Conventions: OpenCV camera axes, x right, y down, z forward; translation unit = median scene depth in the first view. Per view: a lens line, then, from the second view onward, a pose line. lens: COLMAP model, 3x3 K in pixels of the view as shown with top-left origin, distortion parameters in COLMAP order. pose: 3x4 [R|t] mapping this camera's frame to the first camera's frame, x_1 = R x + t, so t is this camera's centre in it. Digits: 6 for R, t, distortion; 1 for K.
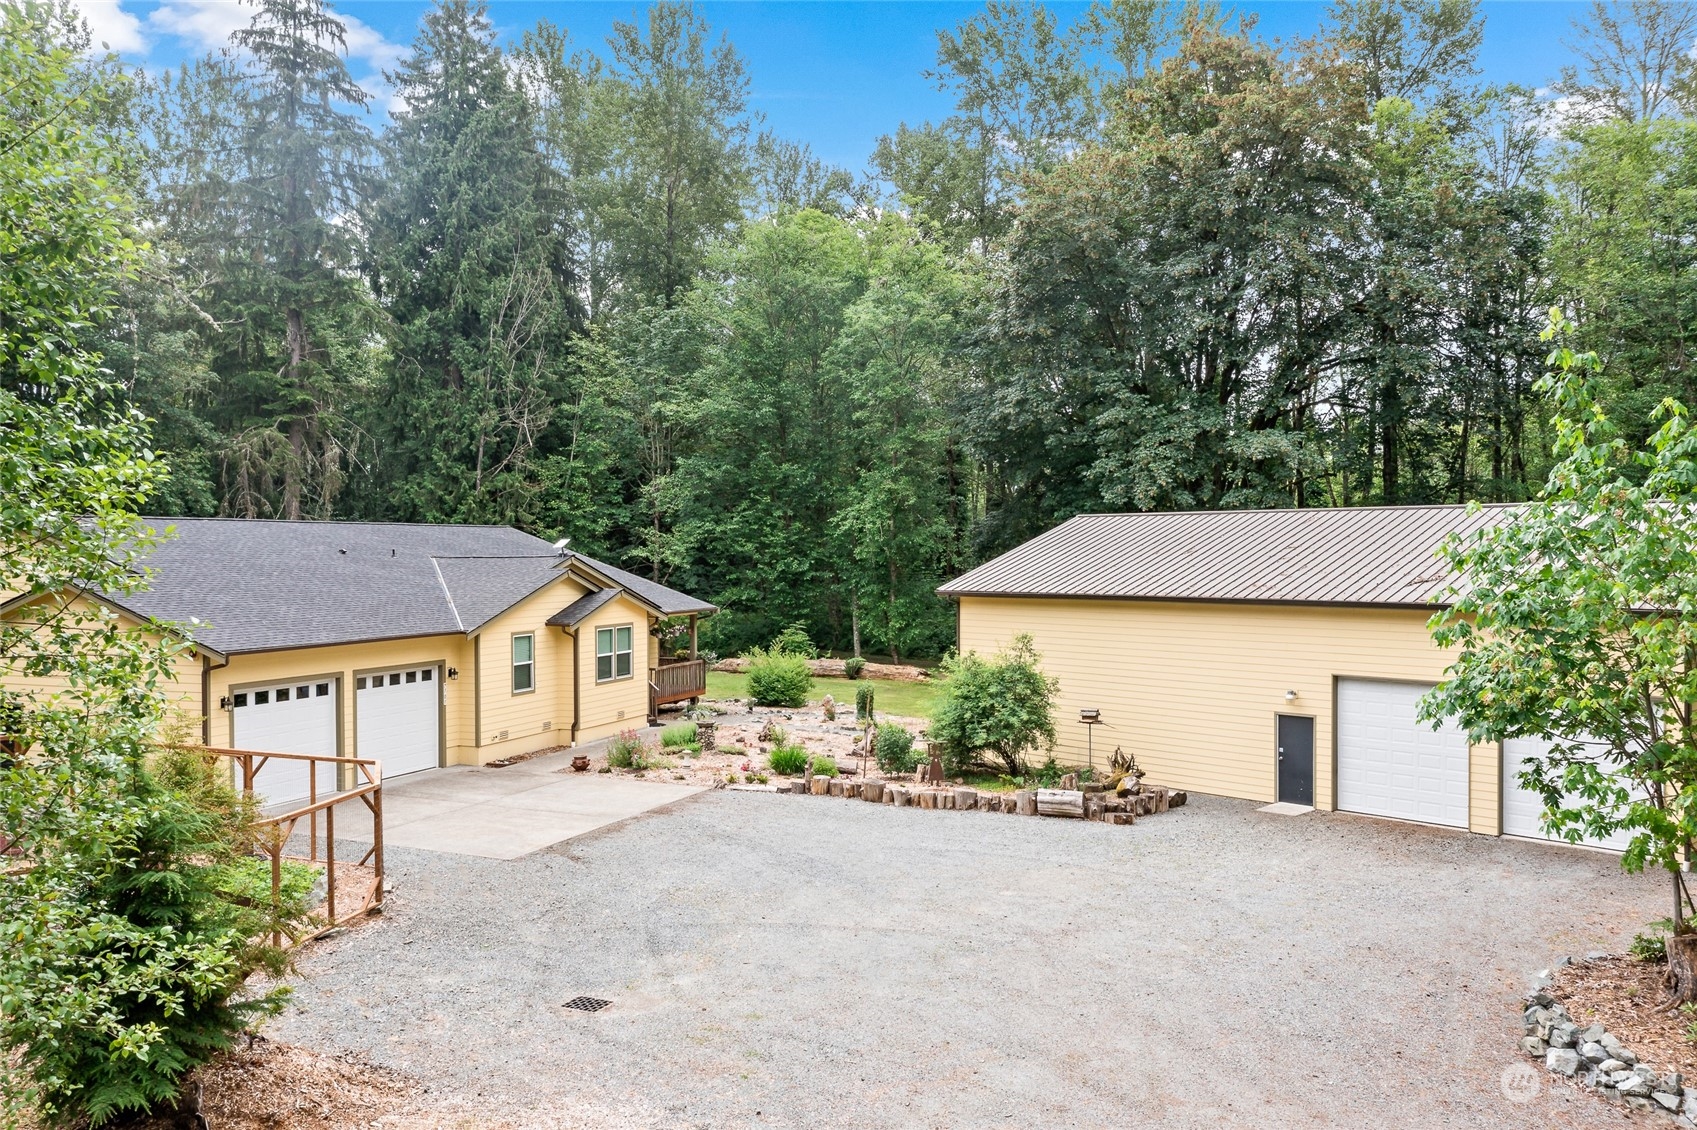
lens RADIAL K [[1363.2, 0, 849.7], [0, 1363.2, 541.9], [0, 0, 1]] dist [-0.013056, -0.003965]
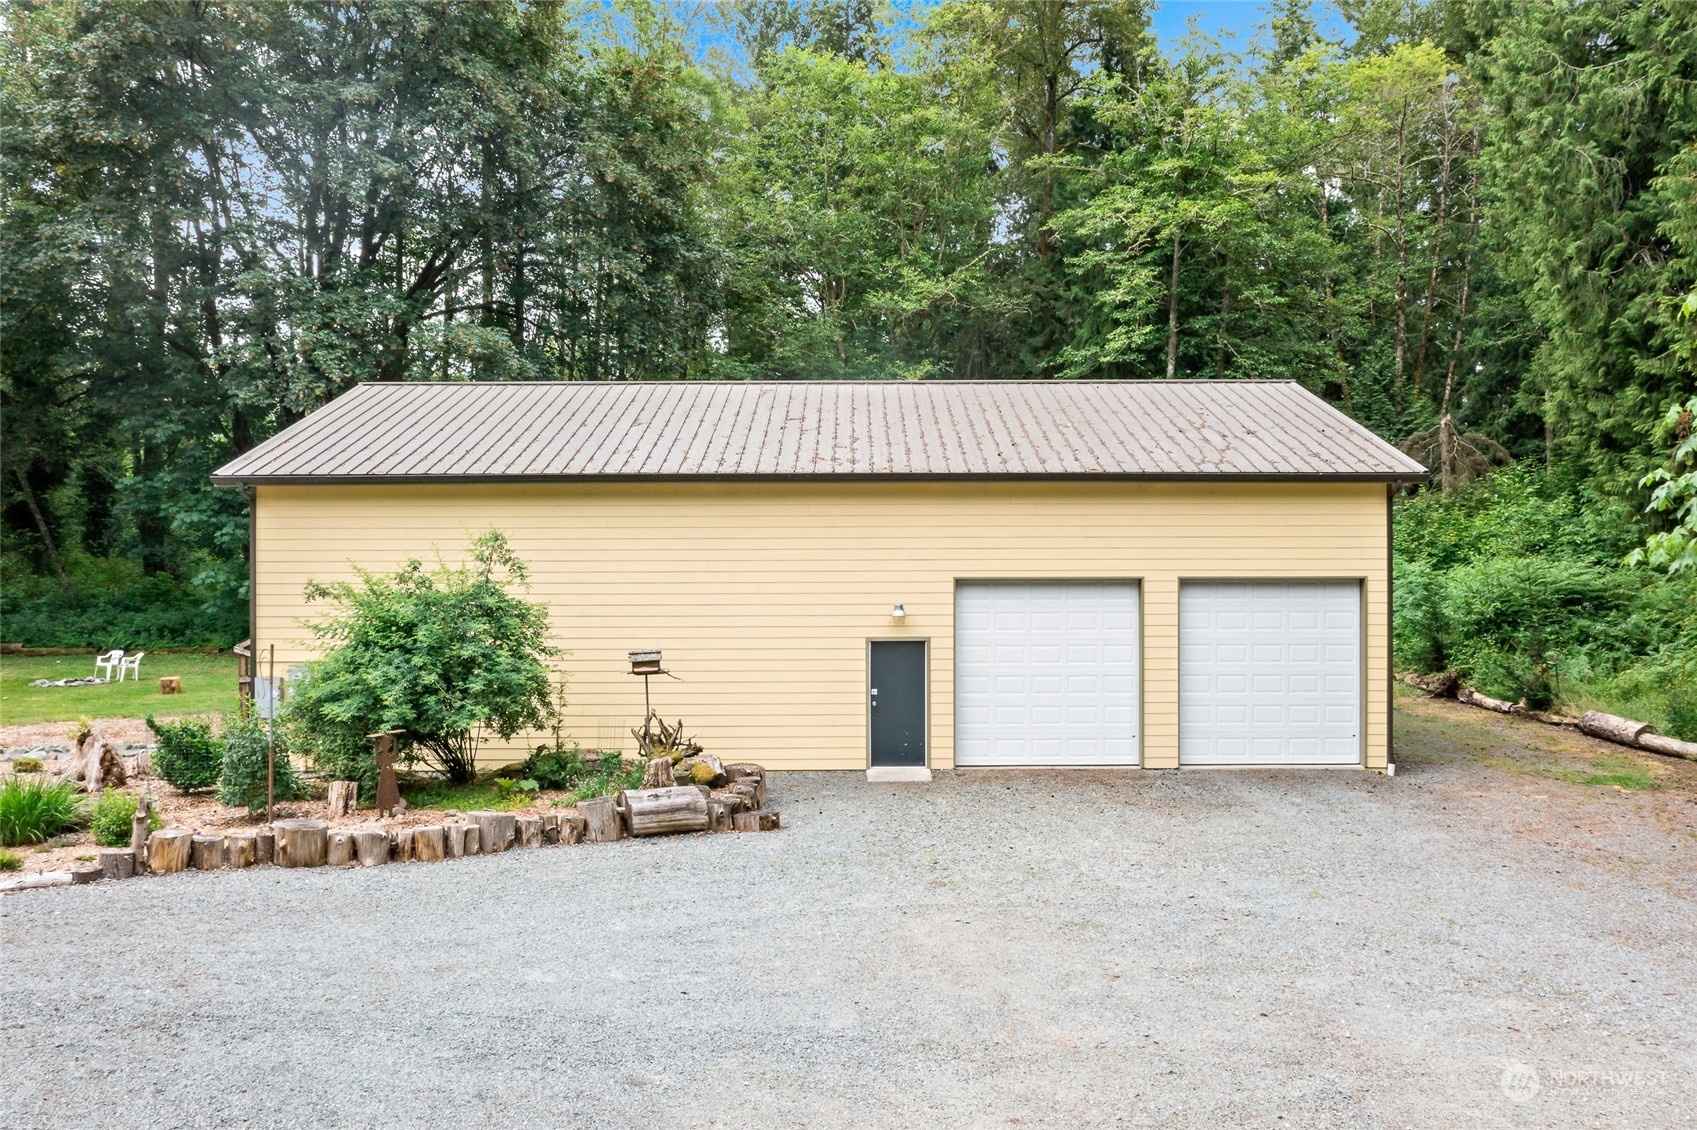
lens RADIAL K [[1363.2, 0, 849.7], [0, 1363.2, 541.9], [0, 0, 1]] dist [-0.013056, -0.003965]
pose [[0.677678, 0.001658, 0.735357, -0.204836], [-0.001336, 0.999999, -0.001023, 0.077205], [-0.735358, -0.000289, 0.677679, 0.538331]]
